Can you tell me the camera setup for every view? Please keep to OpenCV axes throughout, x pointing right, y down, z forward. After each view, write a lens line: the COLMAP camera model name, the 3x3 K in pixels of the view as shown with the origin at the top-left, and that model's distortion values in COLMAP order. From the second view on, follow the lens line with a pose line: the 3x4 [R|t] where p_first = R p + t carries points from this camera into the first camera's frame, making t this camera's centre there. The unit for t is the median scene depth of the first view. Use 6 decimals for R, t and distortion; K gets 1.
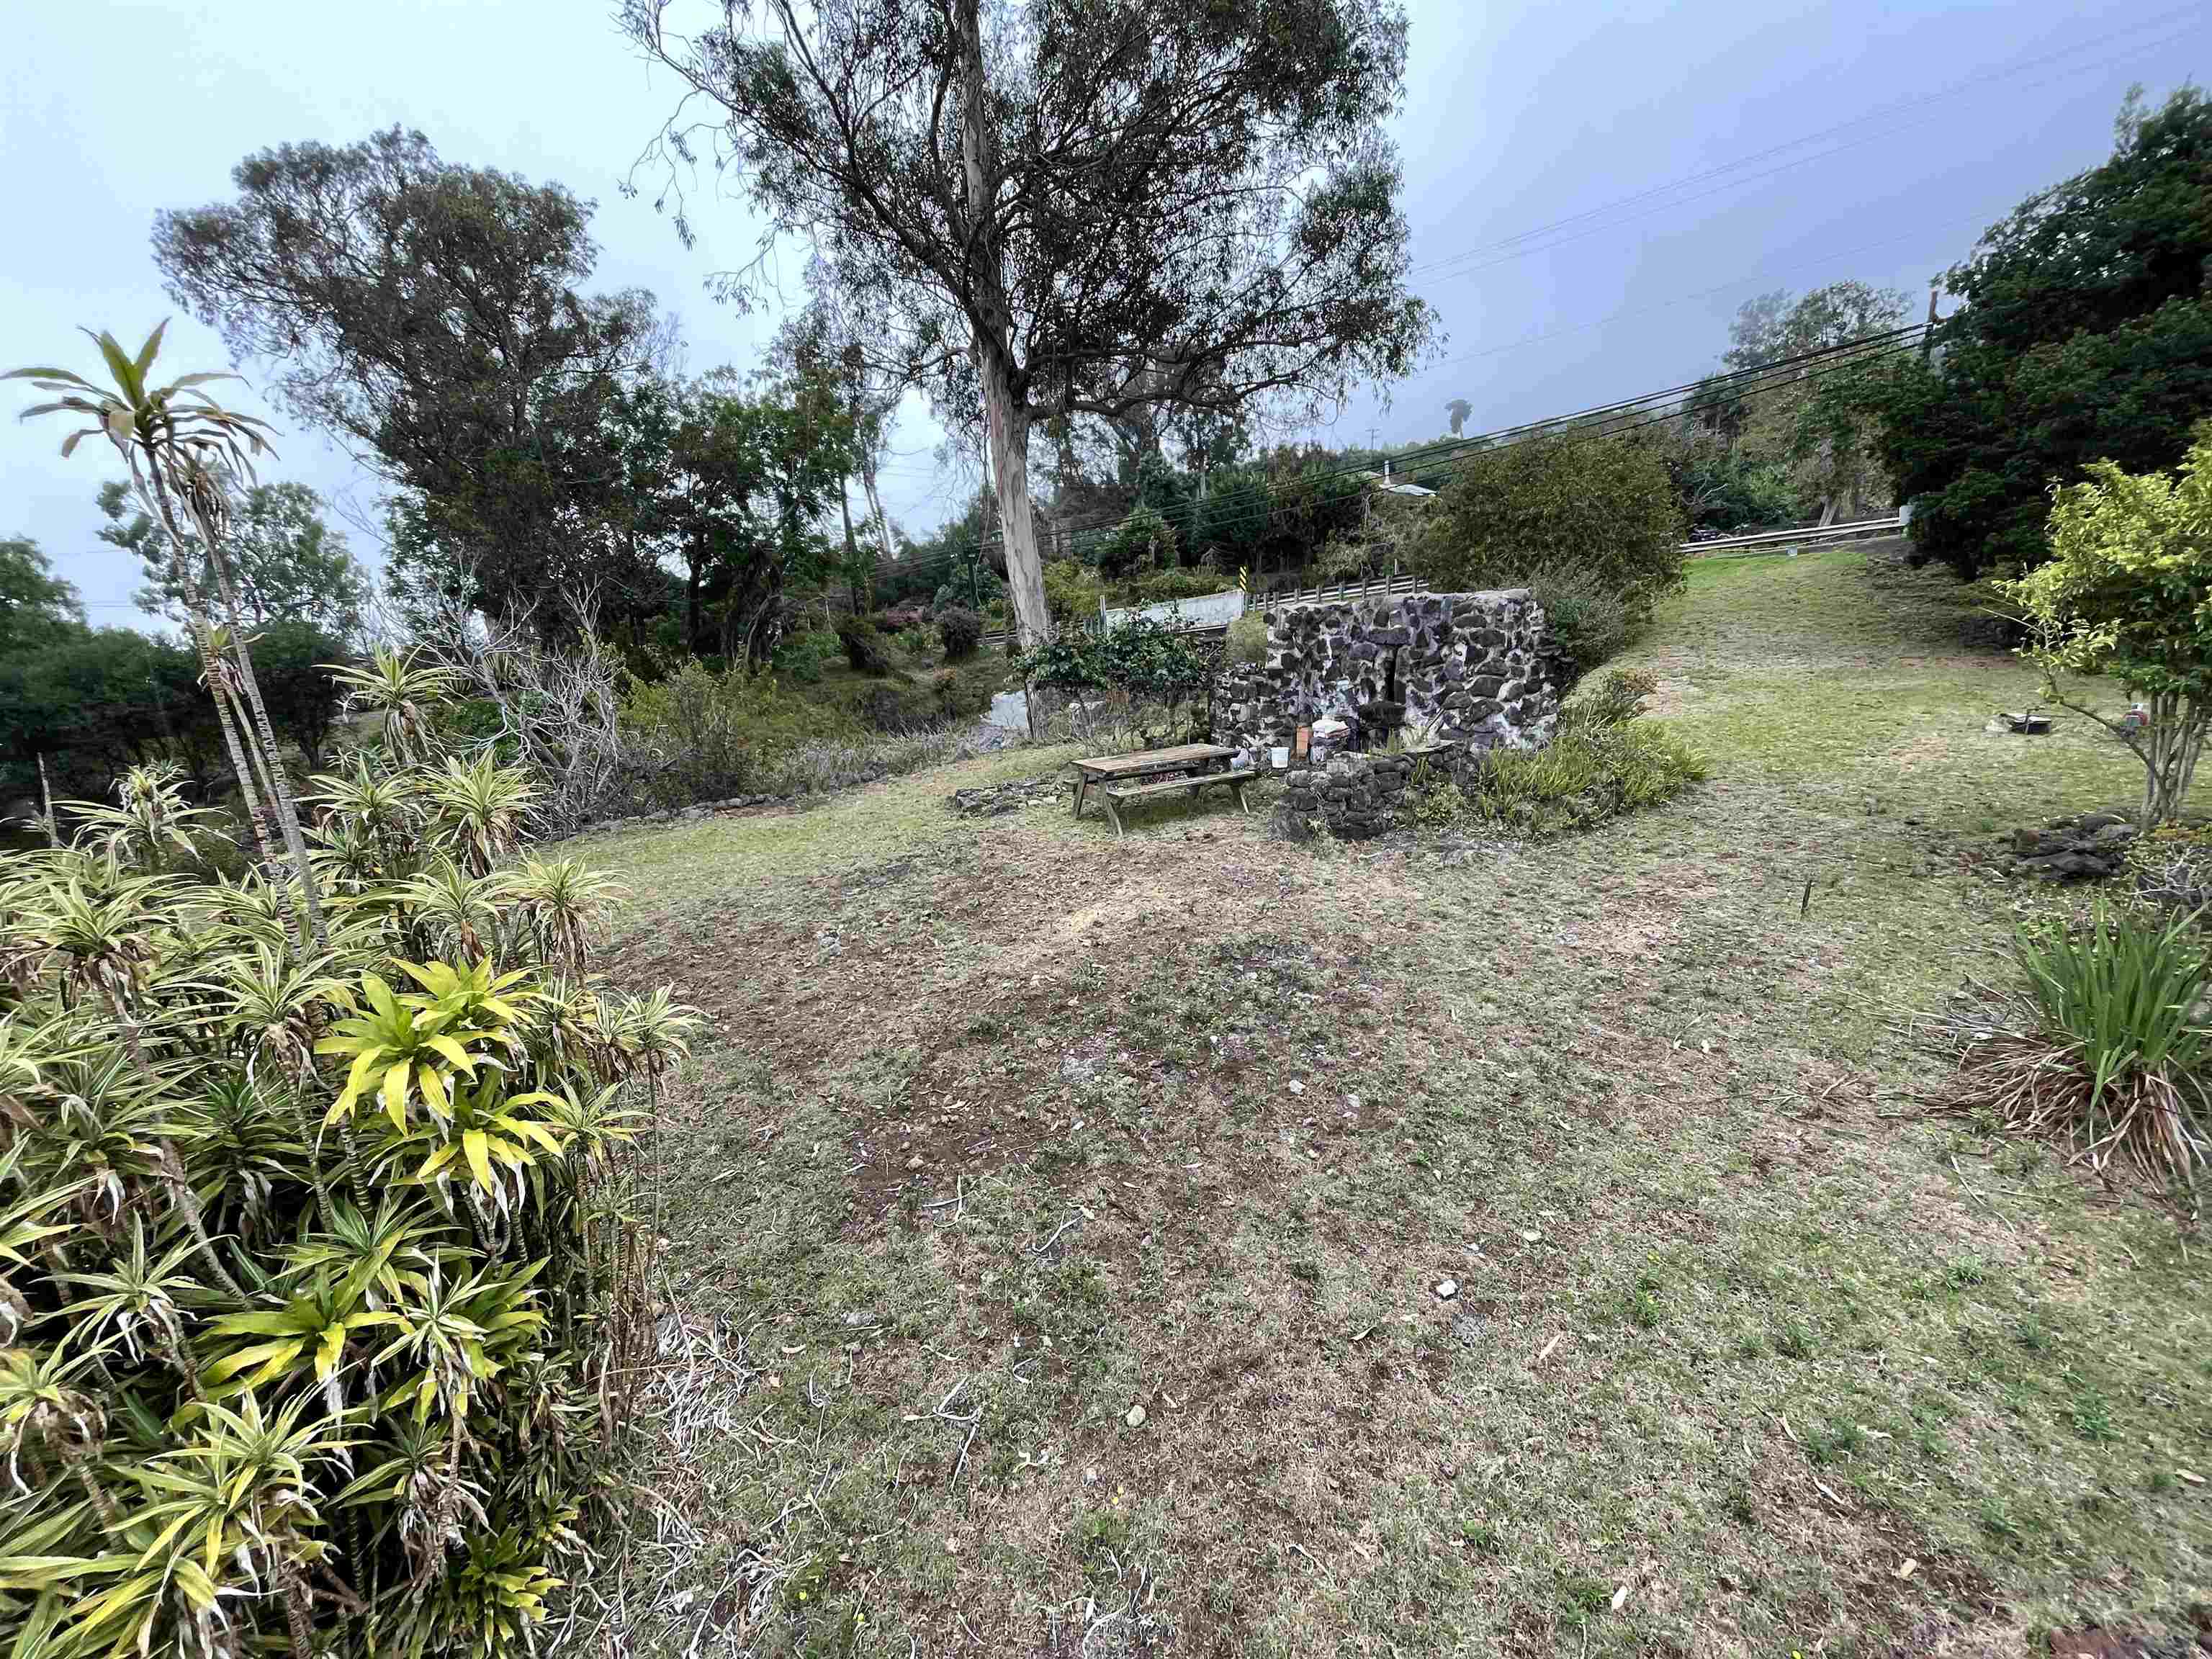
lens RADIAL K [[883.6, 0, 1106.0], [0, 883.6, 829.5], [0, 0, 1]] dist [0.001604, 0.000028]
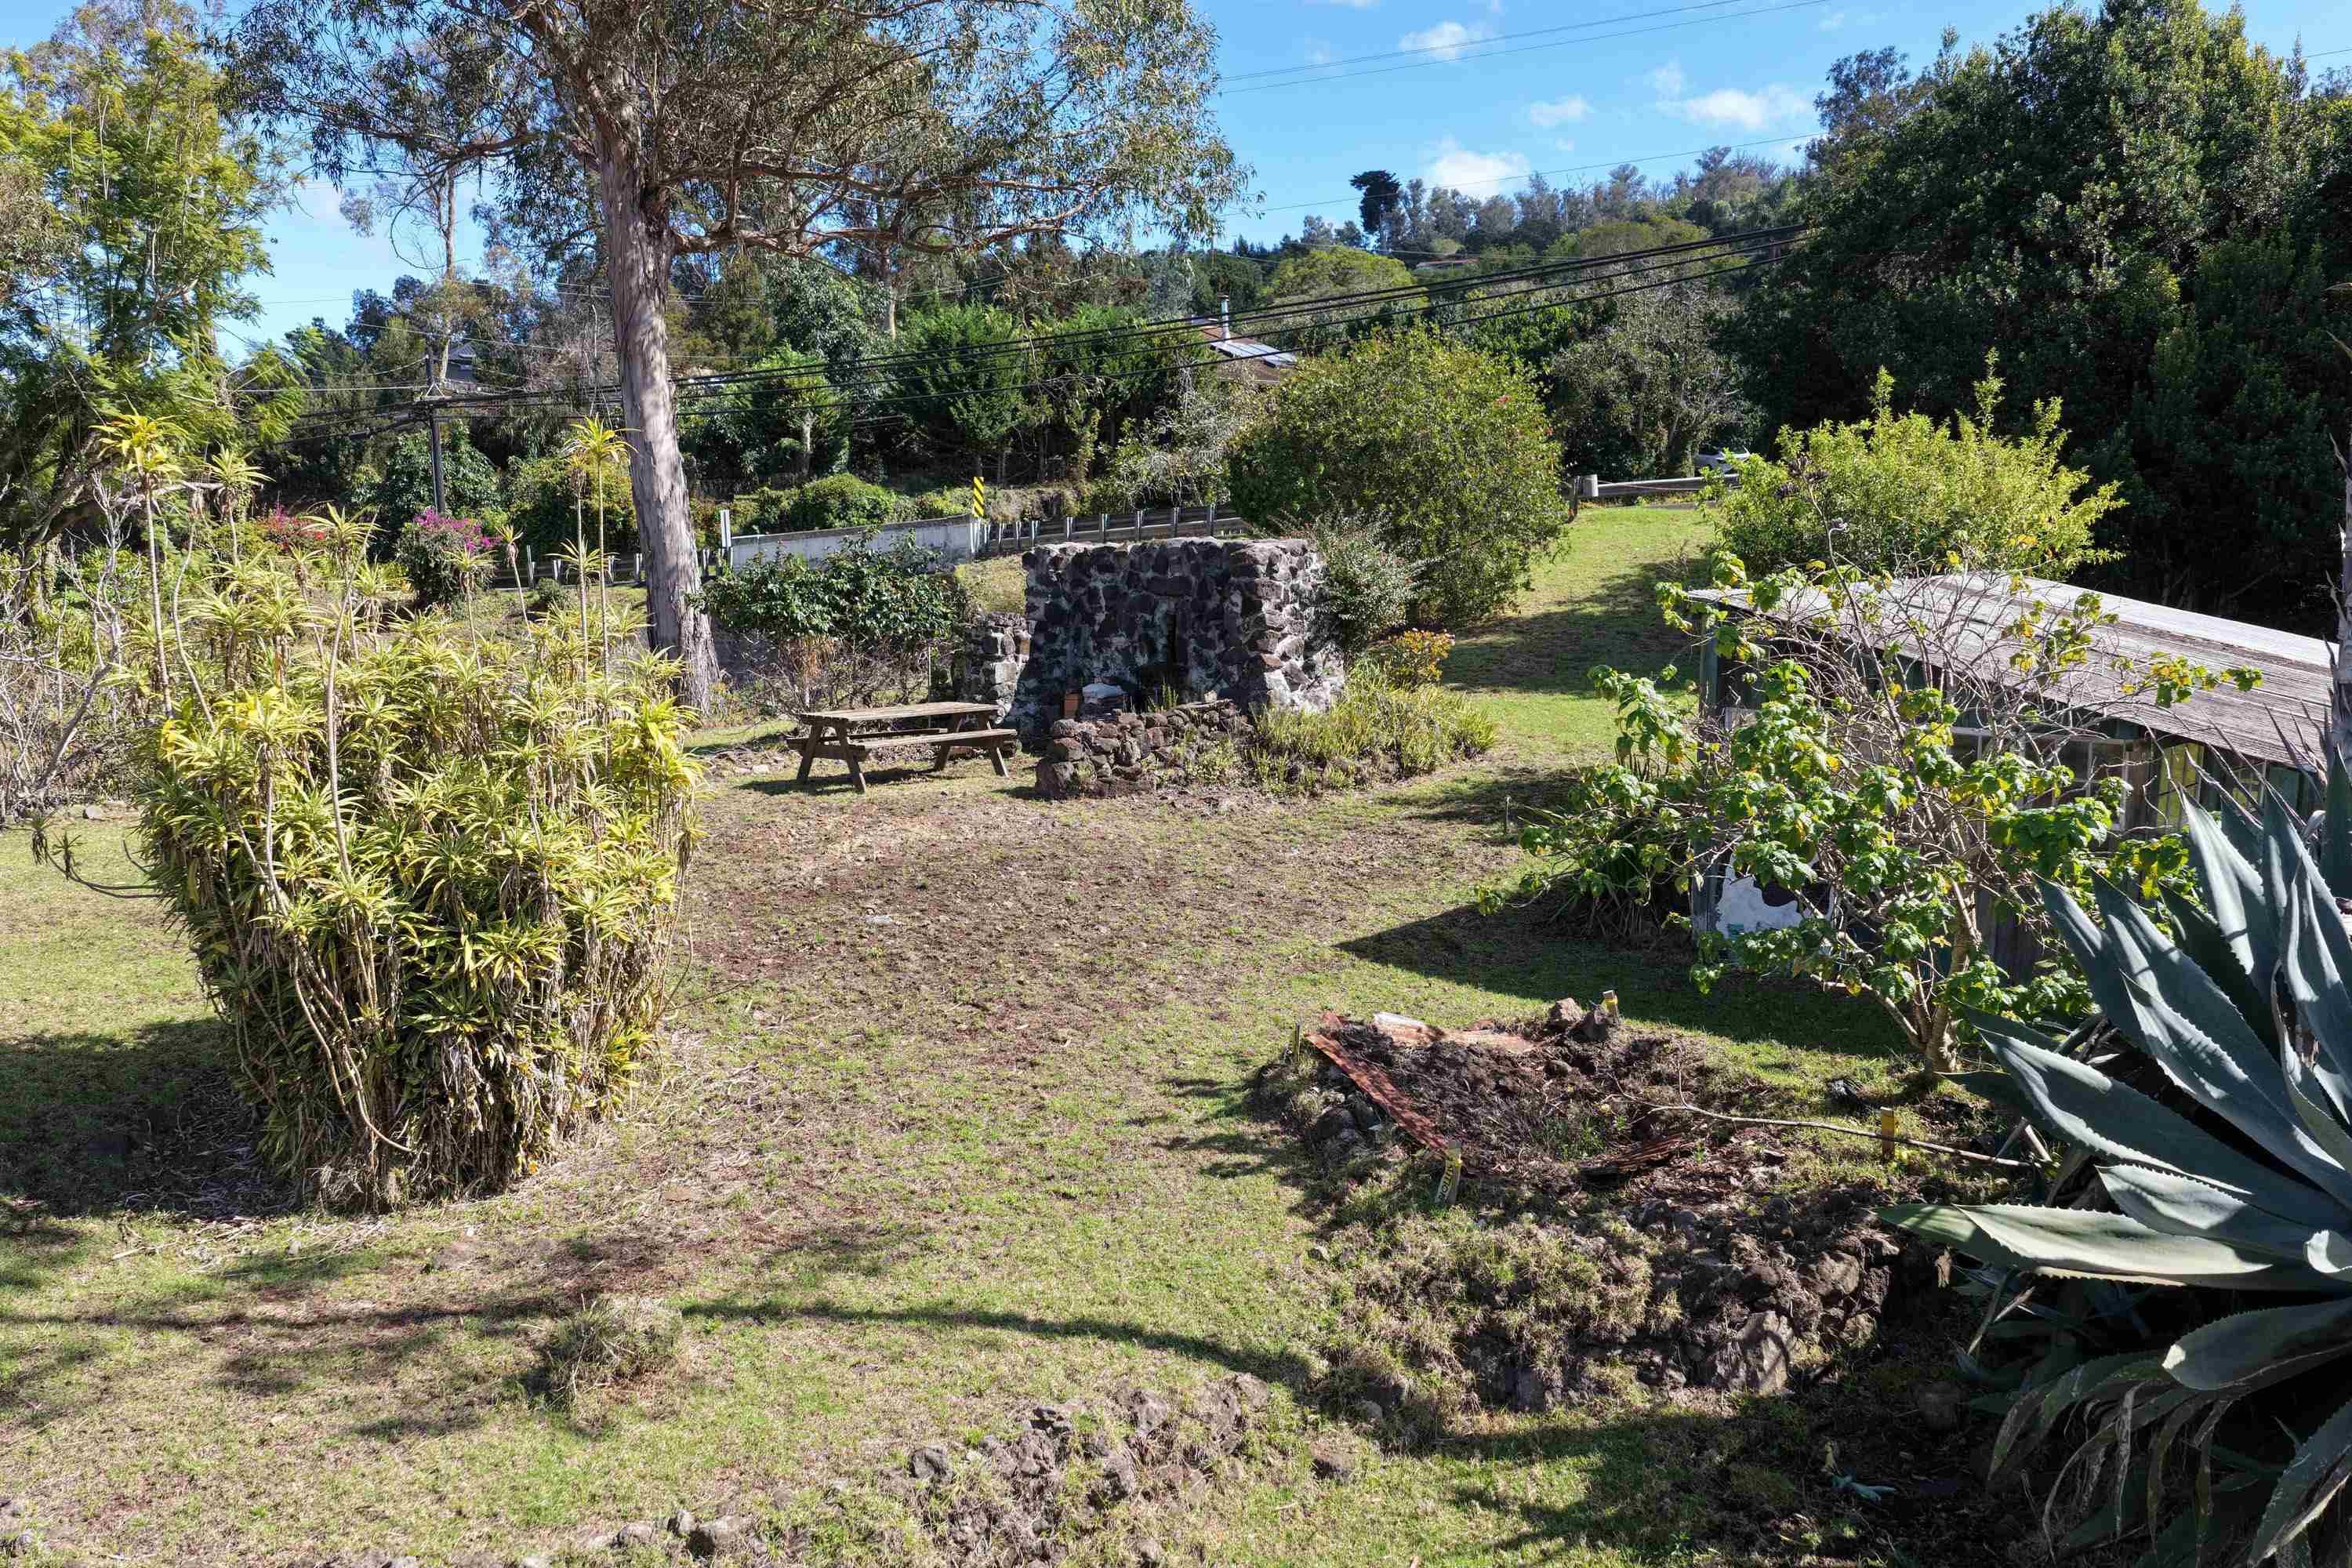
lens RADIAL K [[1947.1, 0, 1176.0], [0, 1947.1, 784.0], [0, 0, 1]] dist [-0.021633, 0.048212]
pose [[0.967568, 0.013486, 0.252249, -0.134630], [0.016245, 0.993185, -0.115410, 0.177513], [-0.252086, 0.115764, 0.960756, -0.737409]]
